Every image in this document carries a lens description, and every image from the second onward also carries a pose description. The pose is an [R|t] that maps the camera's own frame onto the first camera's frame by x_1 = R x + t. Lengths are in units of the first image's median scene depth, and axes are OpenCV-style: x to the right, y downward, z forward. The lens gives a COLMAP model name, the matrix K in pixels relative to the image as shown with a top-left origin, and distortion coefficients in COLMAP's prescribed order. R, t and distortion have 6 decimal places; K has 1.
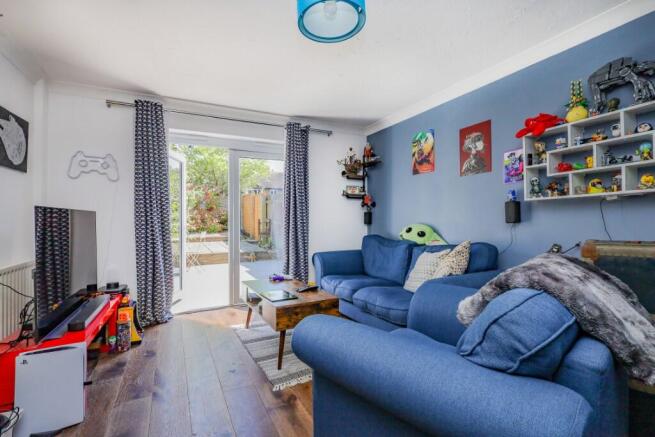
lens RADIAL K [[308.3, 0, 324.4], [0, 308.3, 220.1], [0, 0, 1]] dist [0.000838, 0.001080]
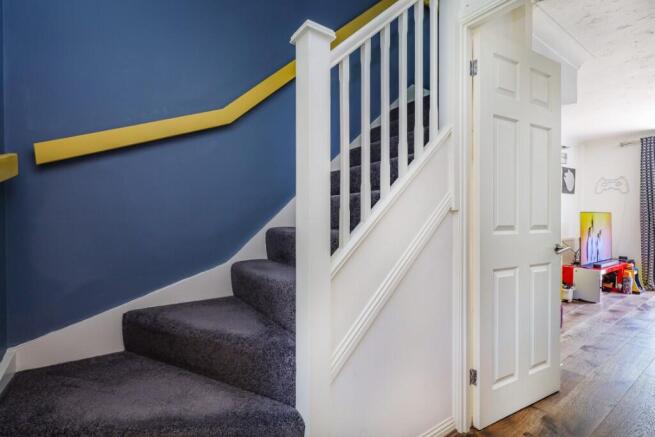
lens RADIAL K [[308.3, 0, 324.4], [0, 308.3, 220.1], [0, 0, 1]] dist [0.000838, 0.001080]
pose [[0.132183, 0.012620, -0.991145, 0.595131], [0.003524, 0.999907, 0.013201, -0.009335], [0.991219, -0.005238, 0.132126, -0.642824]]
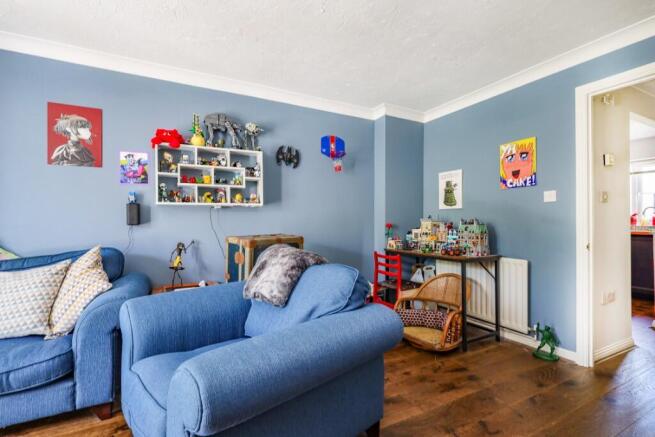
lens RADIAL K [[308.3, 0, 324.4], [0, 308.3, 220.1], [0, 0, 1]] dist [0.000838, 0.001080]
pose [[-0.019462, 0.010867, 0.999752, -0.389425], [-0.004038, 0.999932, -0.010947, 0.001499], [-0.999802, -0.004250, -0.019417, 0.399503]]
